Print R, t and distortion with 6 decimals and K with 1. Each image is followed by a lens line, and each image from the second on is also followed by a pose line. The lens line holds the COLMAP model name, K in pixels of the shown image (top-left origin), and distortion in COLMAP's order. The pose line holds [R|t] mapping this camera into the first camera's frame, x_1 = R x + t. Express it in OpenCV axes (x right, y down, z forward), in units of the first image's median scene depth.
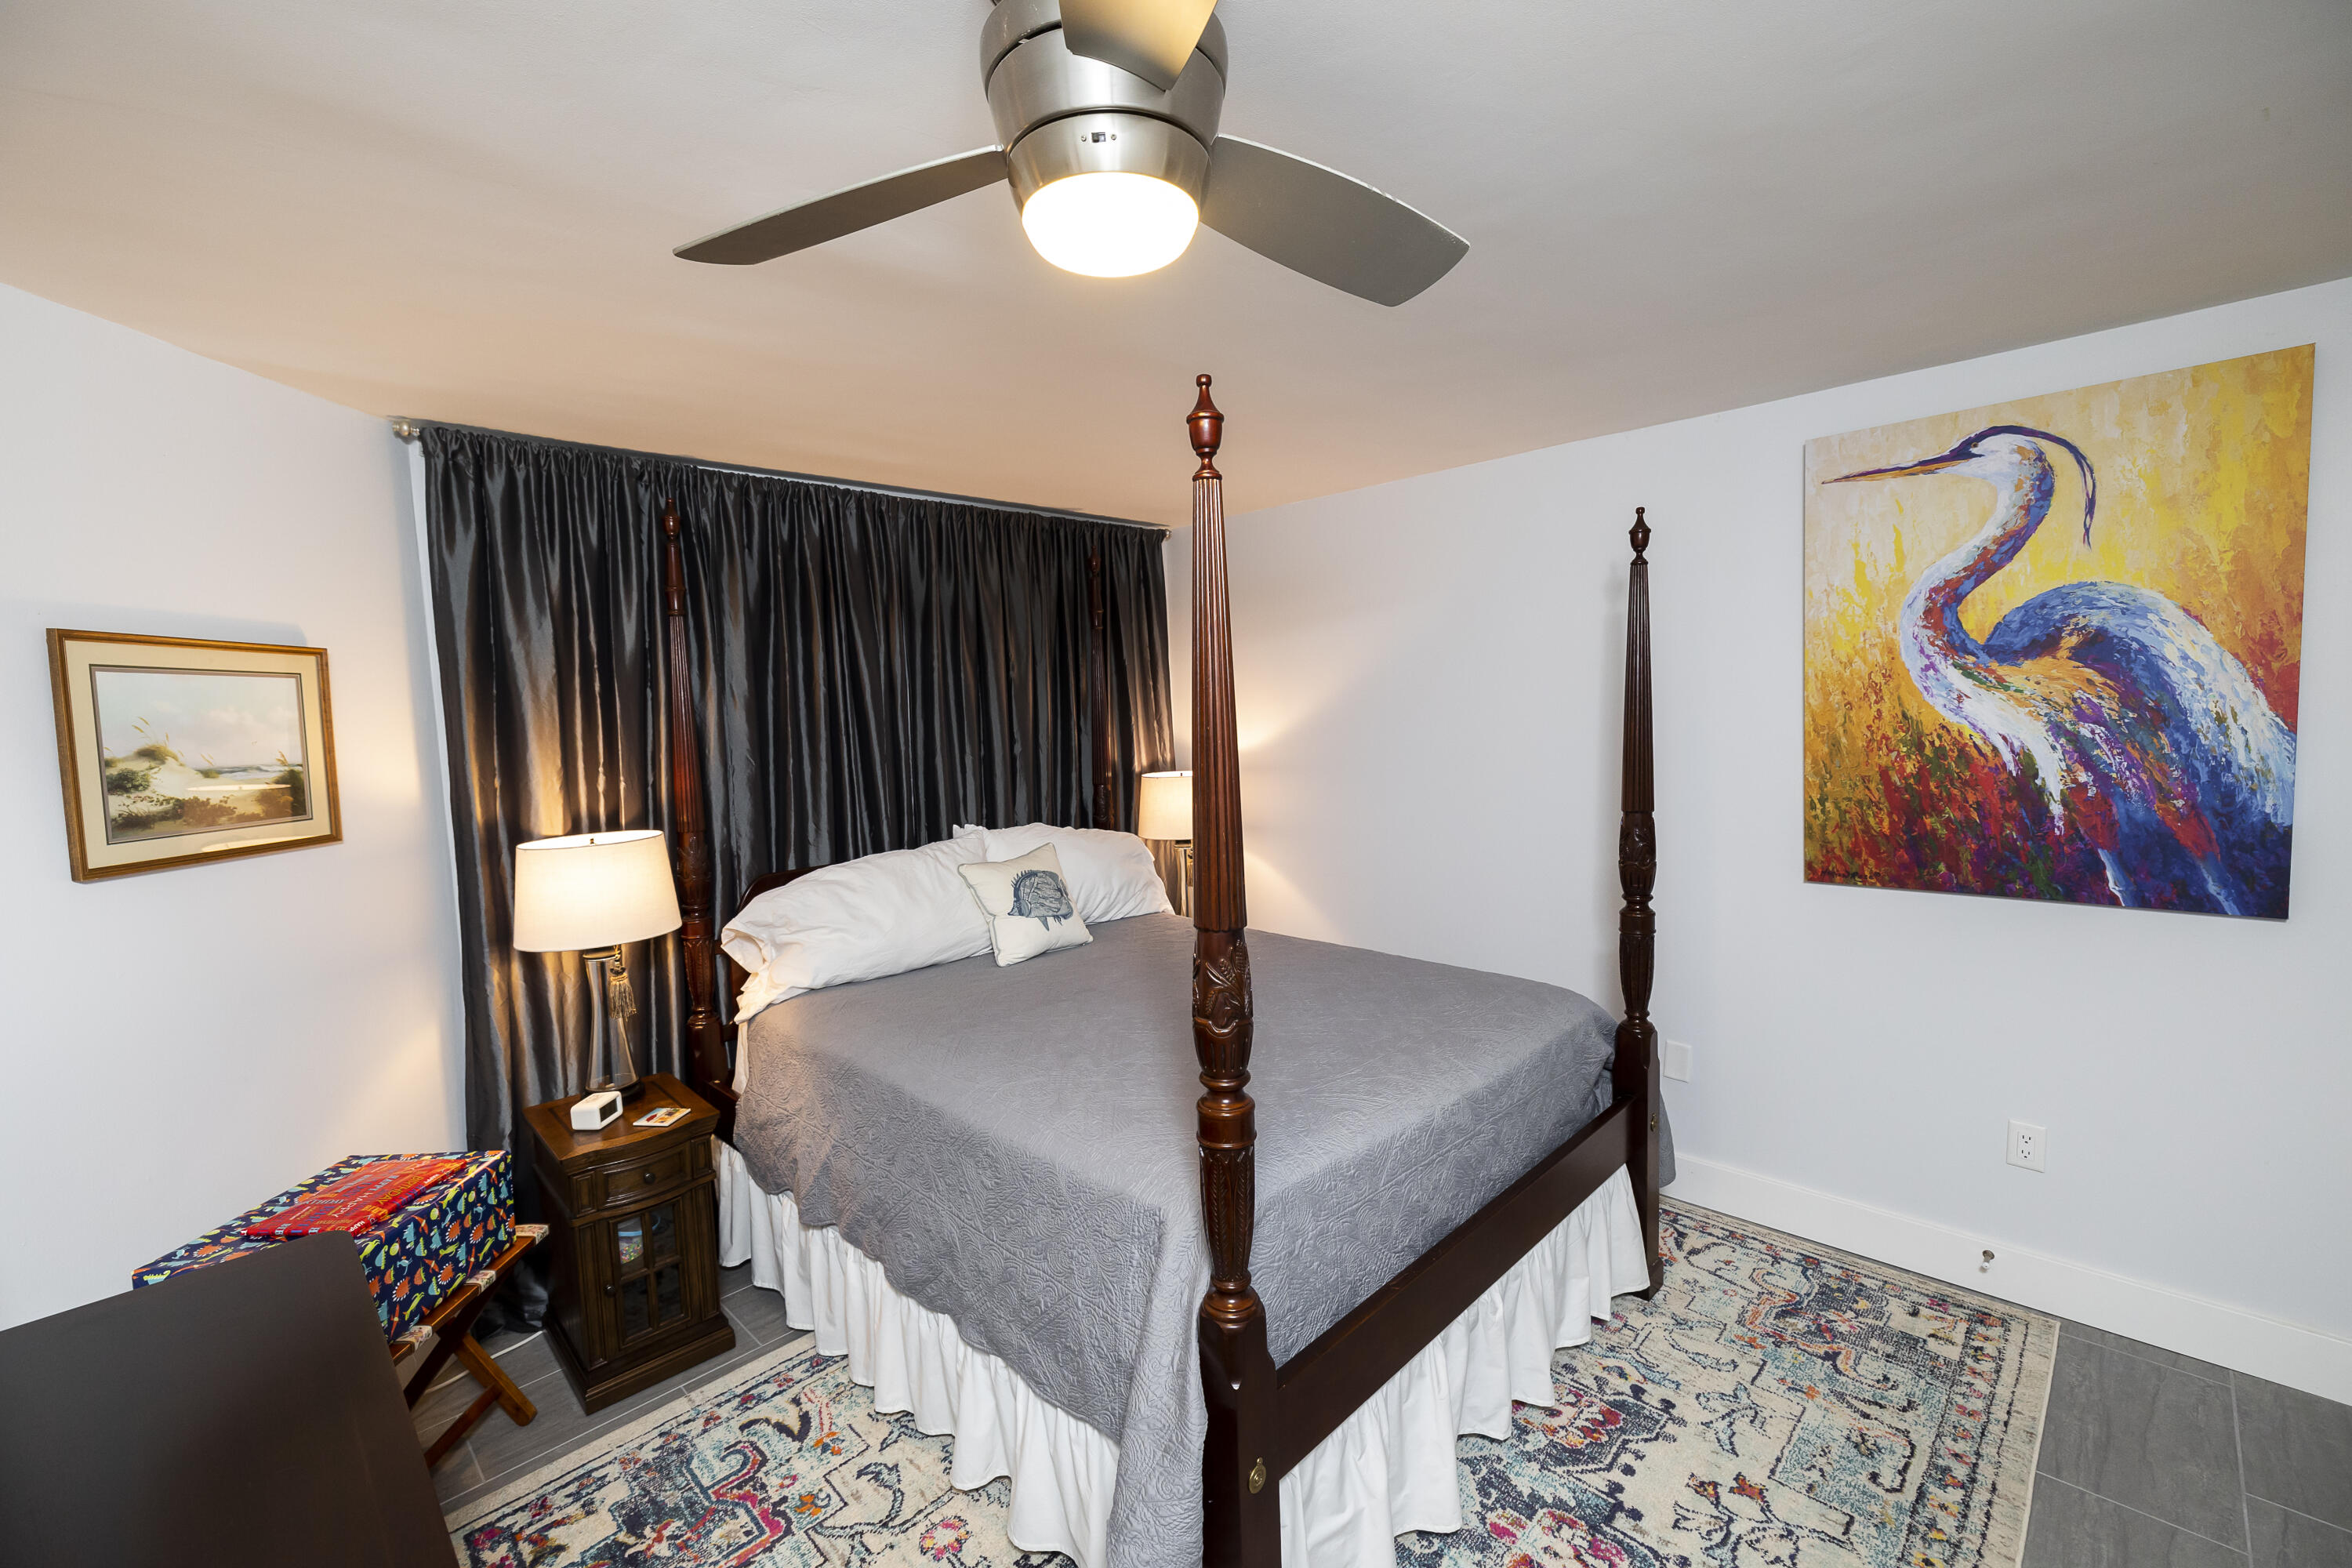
lens RADIAL K [[1000.9, 0, 1172.7], [0, 1000.9, 771.2], [0, 0, 1]] dist [0.002014, -0.000114]
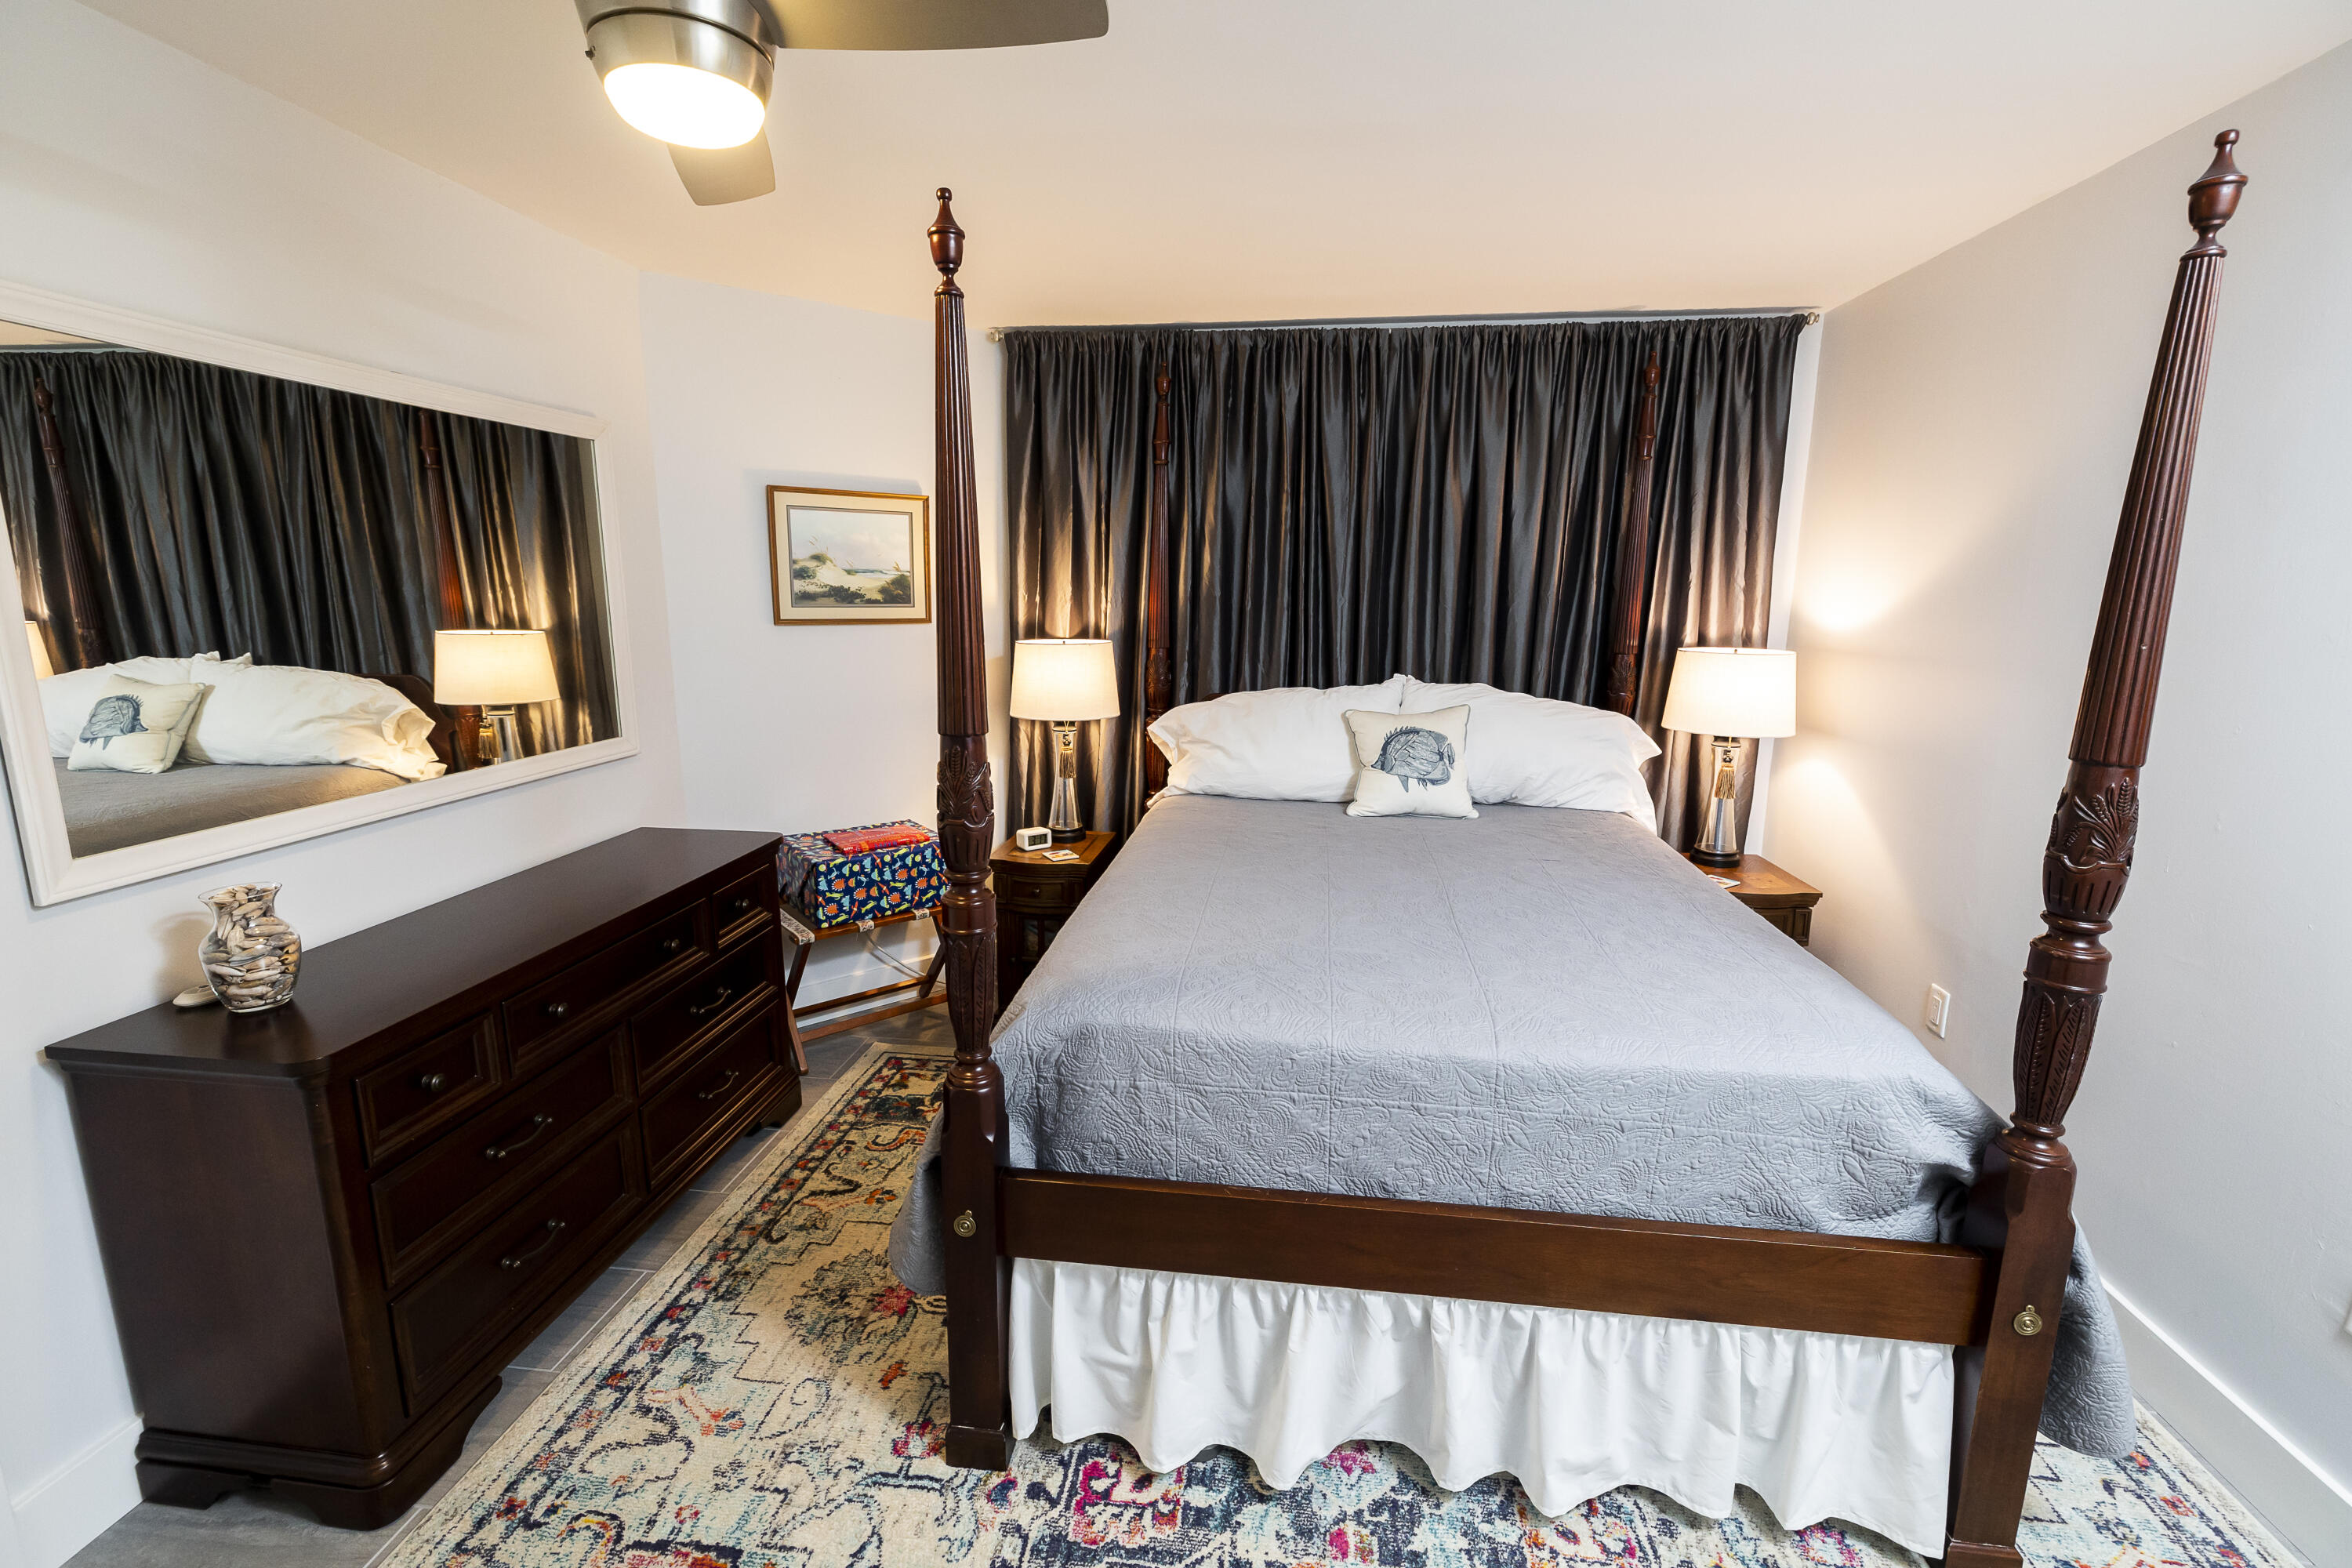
lens RADIAL K [[1019.5, 0, 1143.9], [0, 1019.5, 752.2], [0, 0, 1]] dist [0.006444, 0.000199]
pose [[0.600548, 0.173152, -0.780616, 0.716338], [-0.085170, 0.984570, 0.152869, -0.003913], [0.795040, -0.025320, 0.606028, 0.340724]]
